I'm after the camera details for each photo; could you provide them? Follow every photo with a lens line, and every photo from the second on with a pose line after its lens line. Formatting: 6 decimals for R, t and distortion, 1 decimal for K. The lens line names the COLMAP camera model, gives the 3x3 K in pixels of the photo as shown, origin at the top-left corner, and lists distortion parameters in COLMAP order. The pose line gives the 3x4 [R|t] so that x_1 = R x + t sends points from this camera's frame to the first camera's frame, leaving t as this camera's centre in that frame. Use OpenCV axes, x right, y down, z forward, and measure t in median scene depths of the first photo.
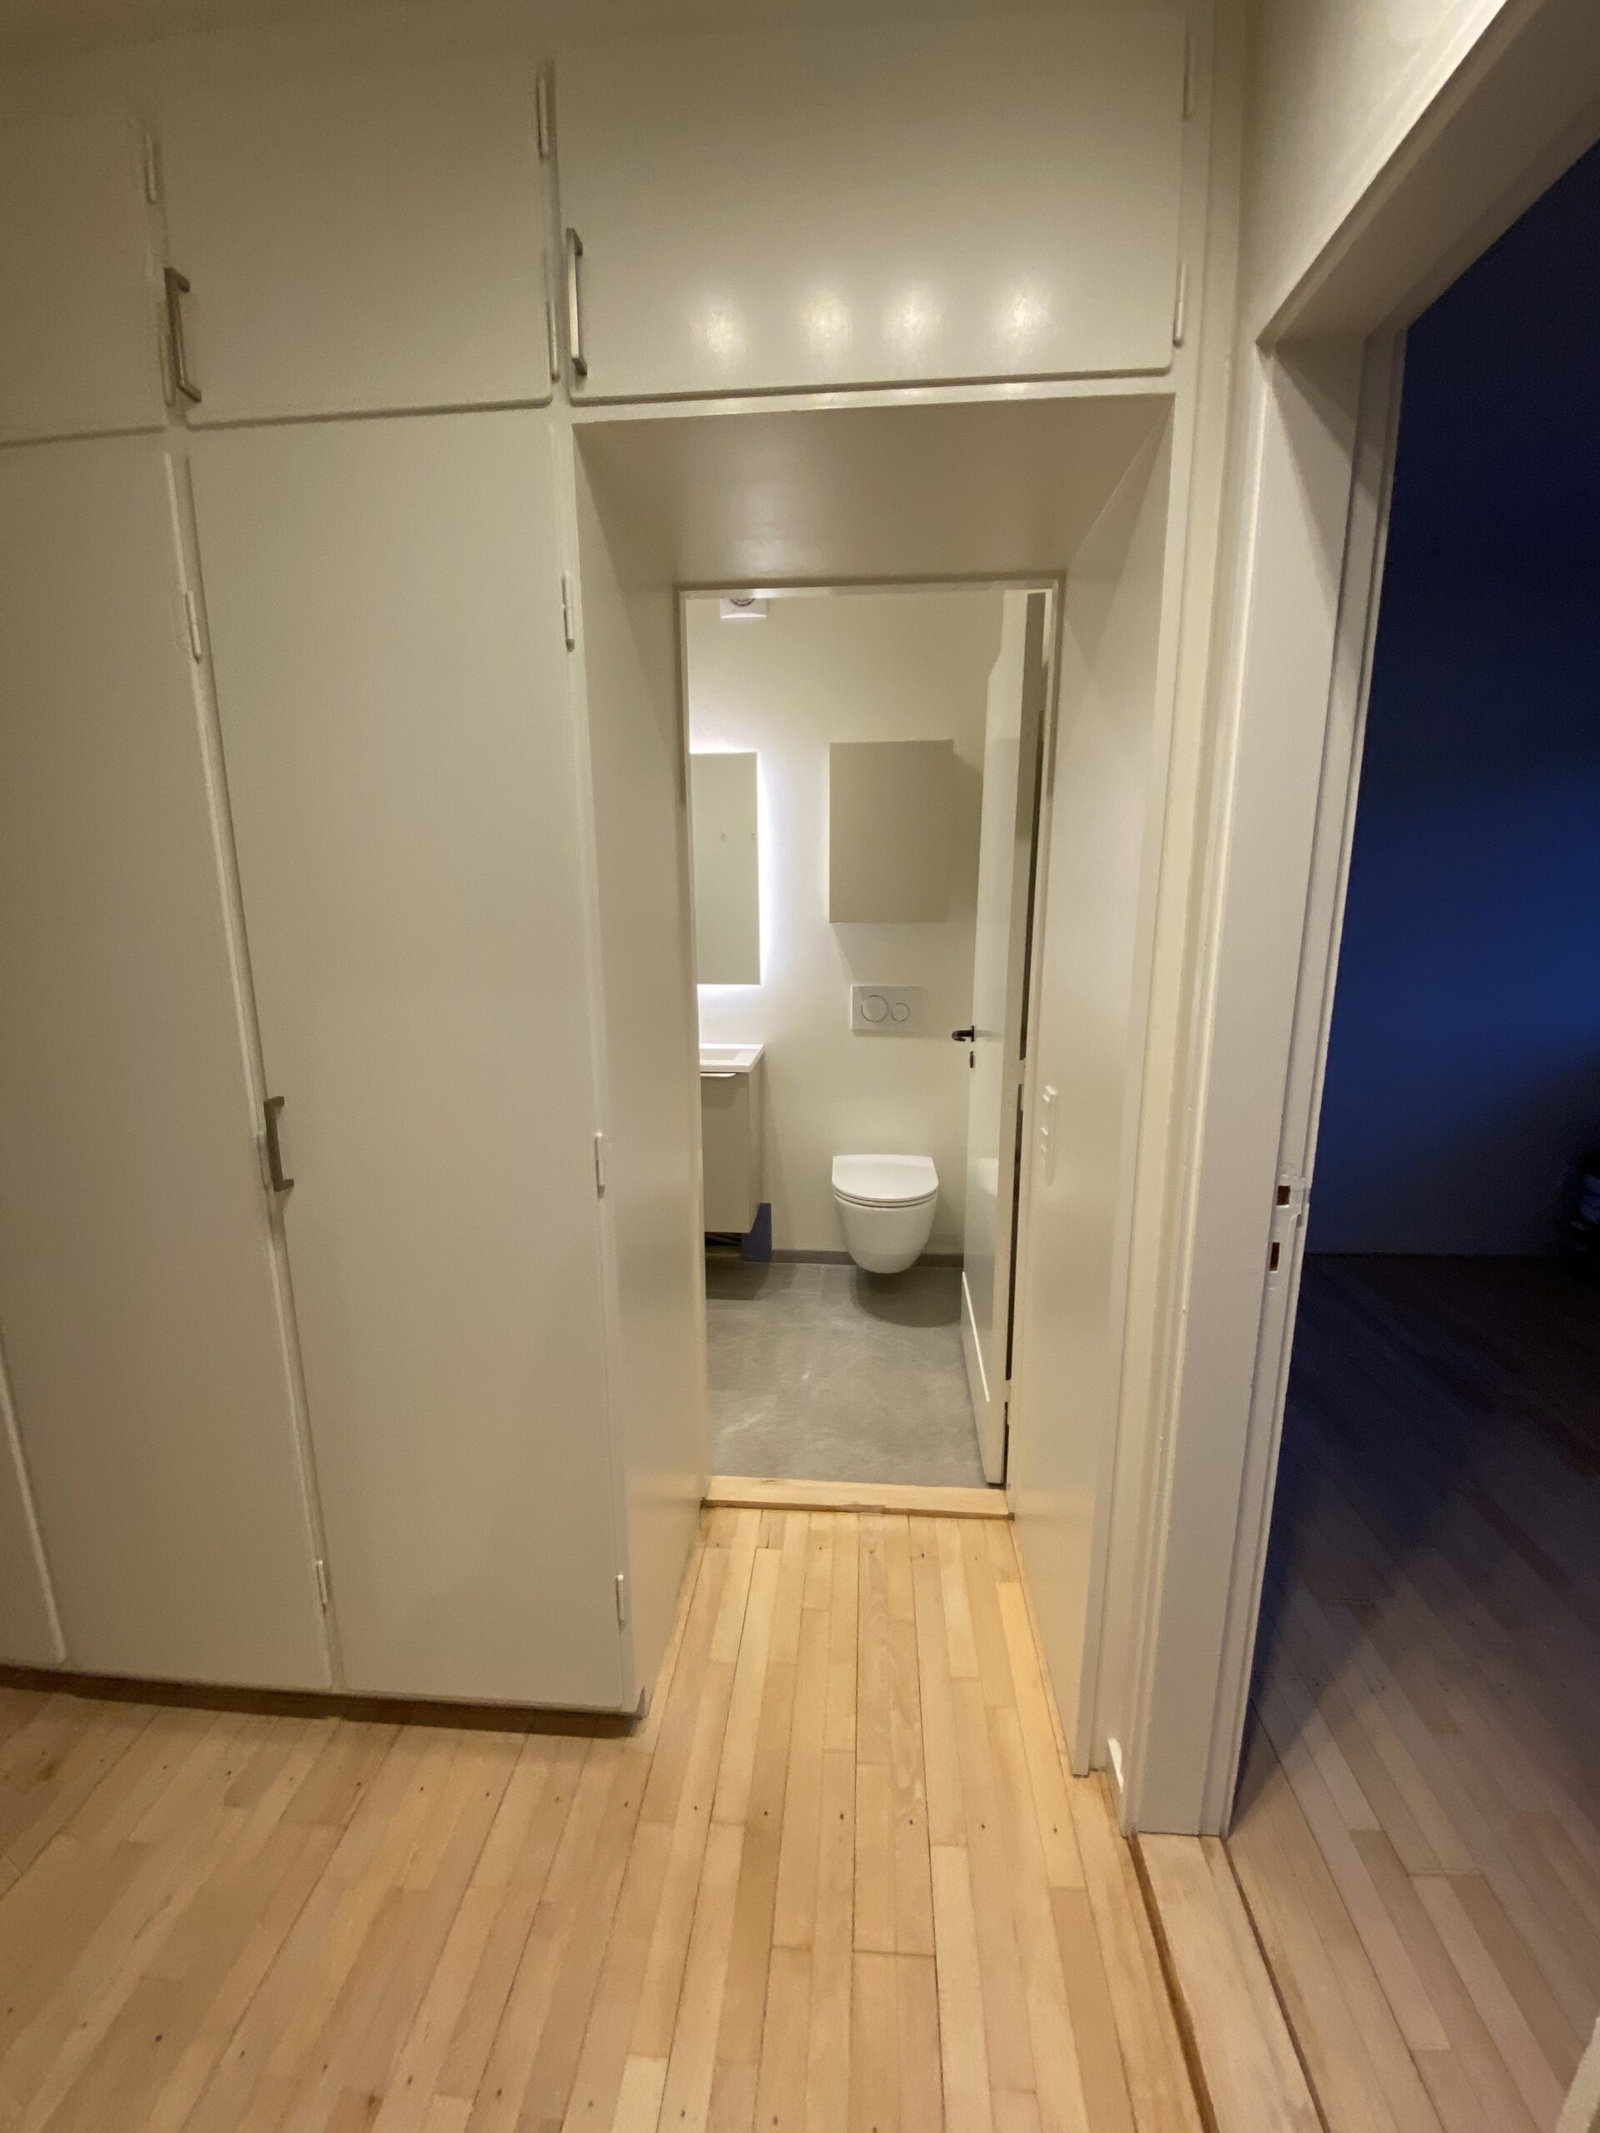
lens RADIAL K [[868.0, 0, 797.3], [0, 868.0, 1058.8], [0, 0, 1]] dist [0.026689, -0.024088]
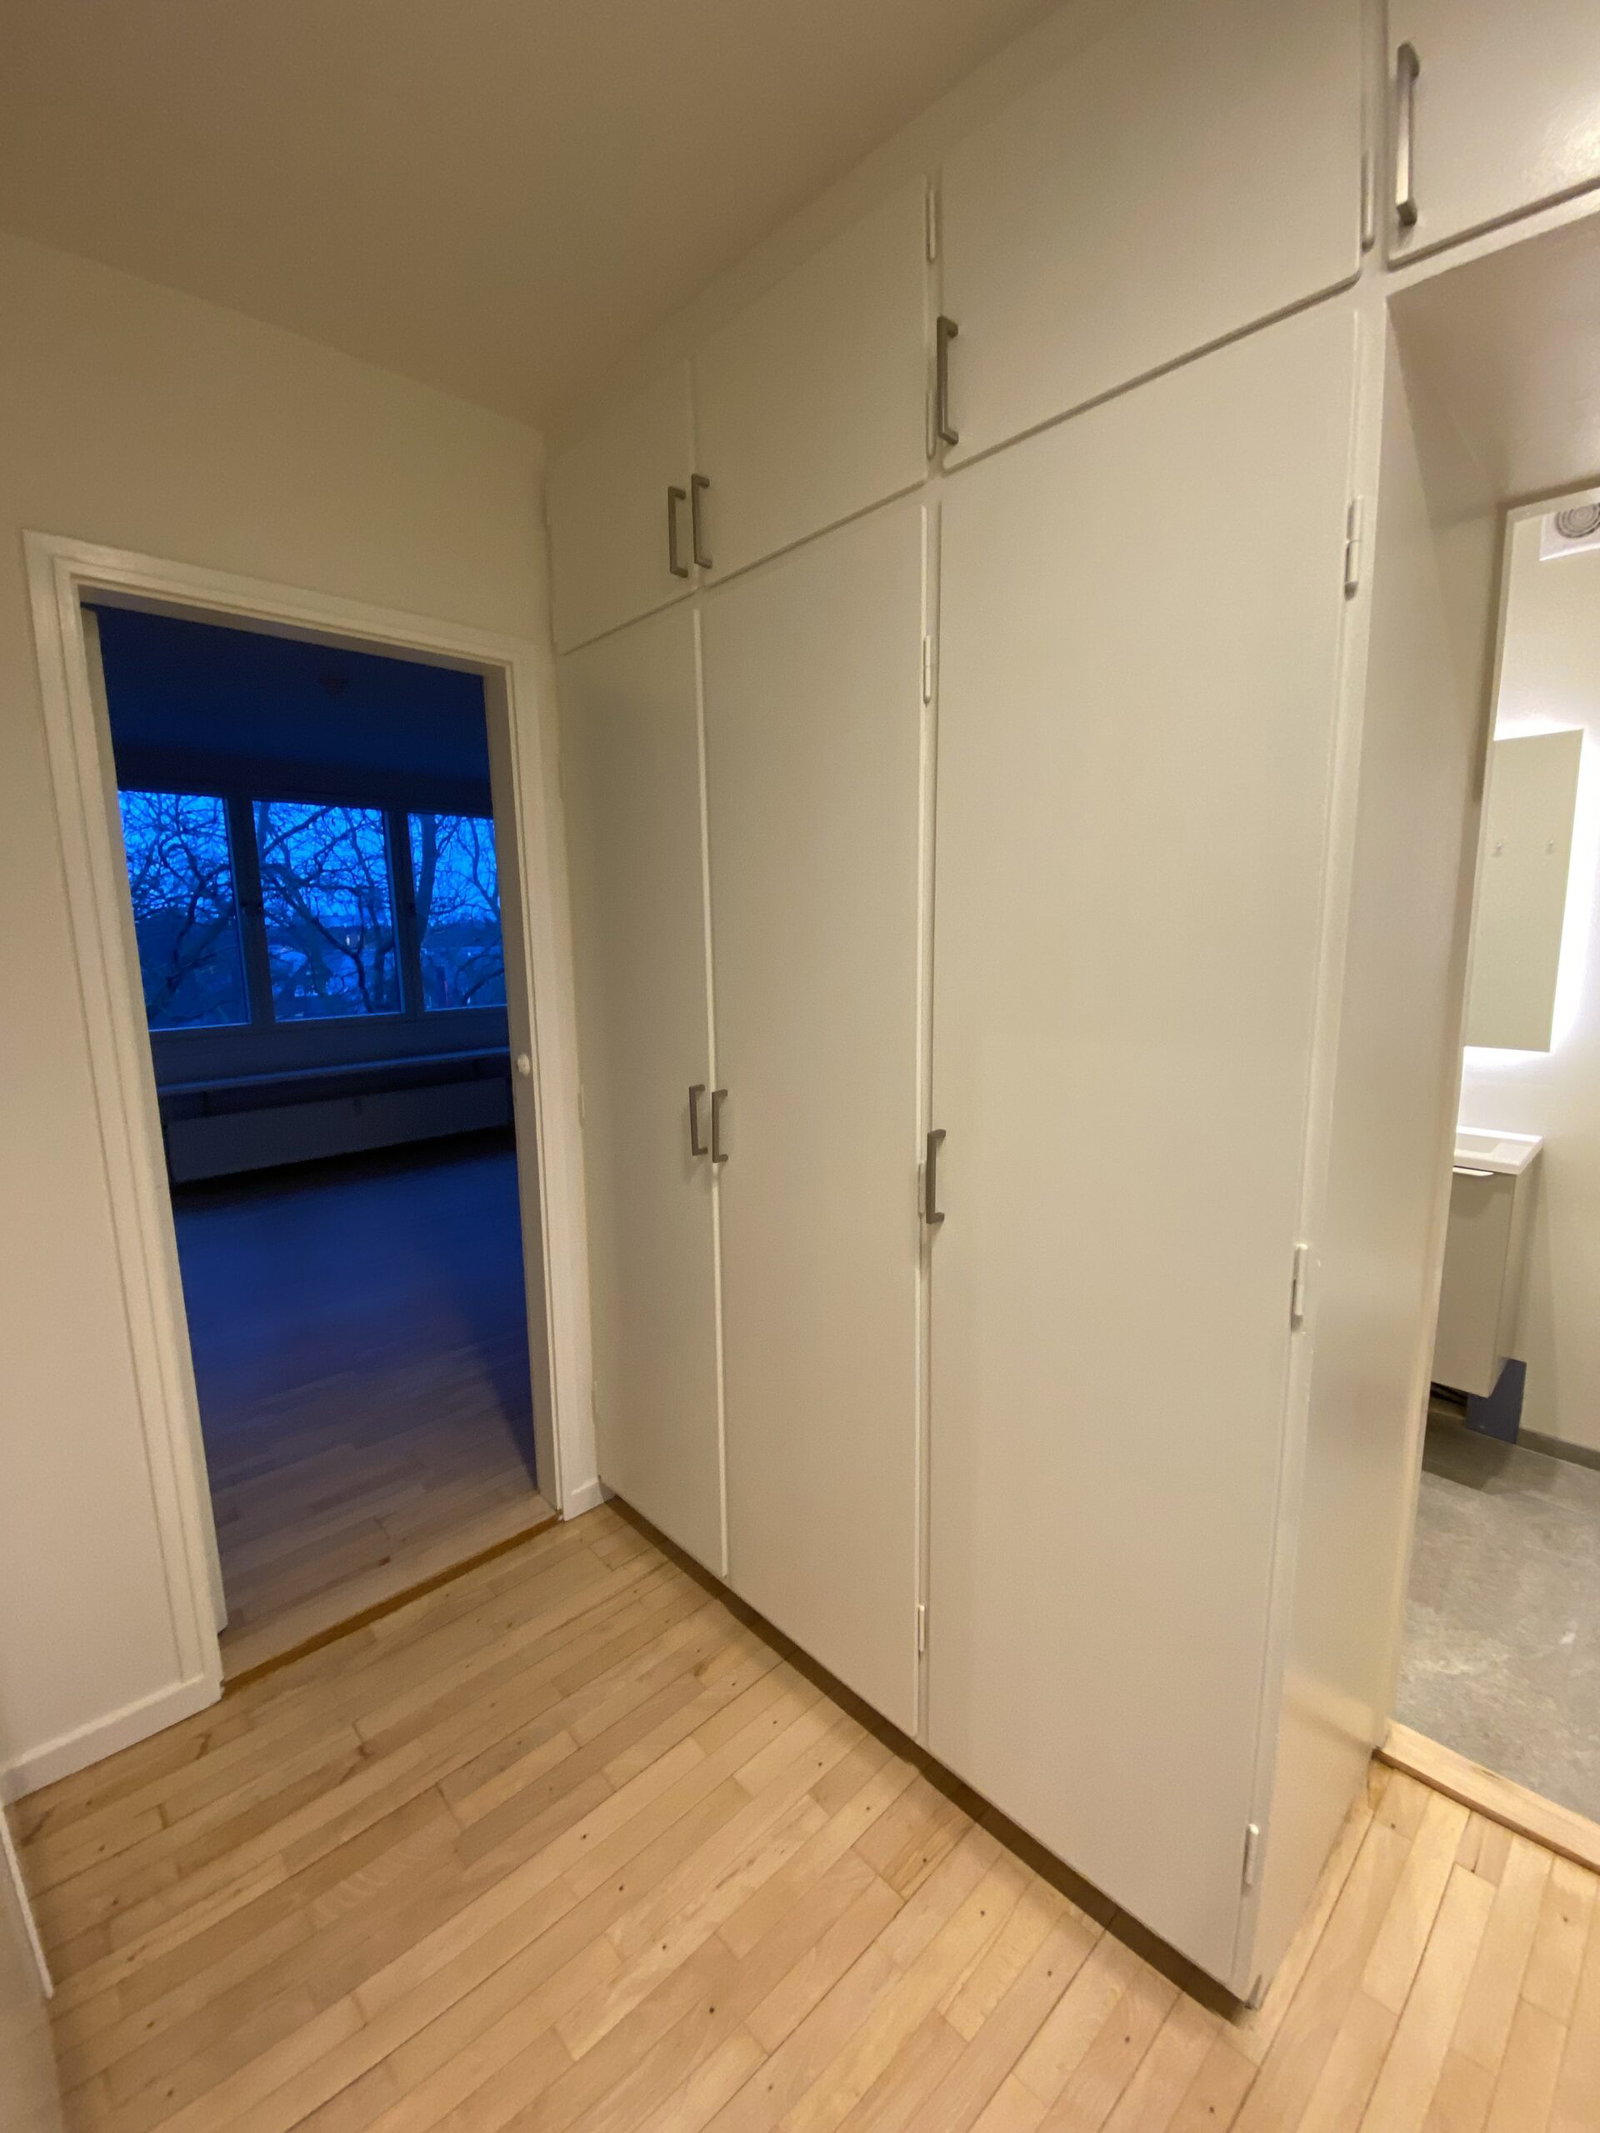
lens RADIAL K [[868.0, 0, 797.3], [0, 868.0, 1058.8], [0, 0, 1]] dist [0.026689, -0.024088]
pose [[0.745865, 0.094559, -0.659351, -0.067484], [-0.123377, 0.992356, 0.002751, -0.017331], [0.654571, 0.079296, 0.751830, 0.133837]]
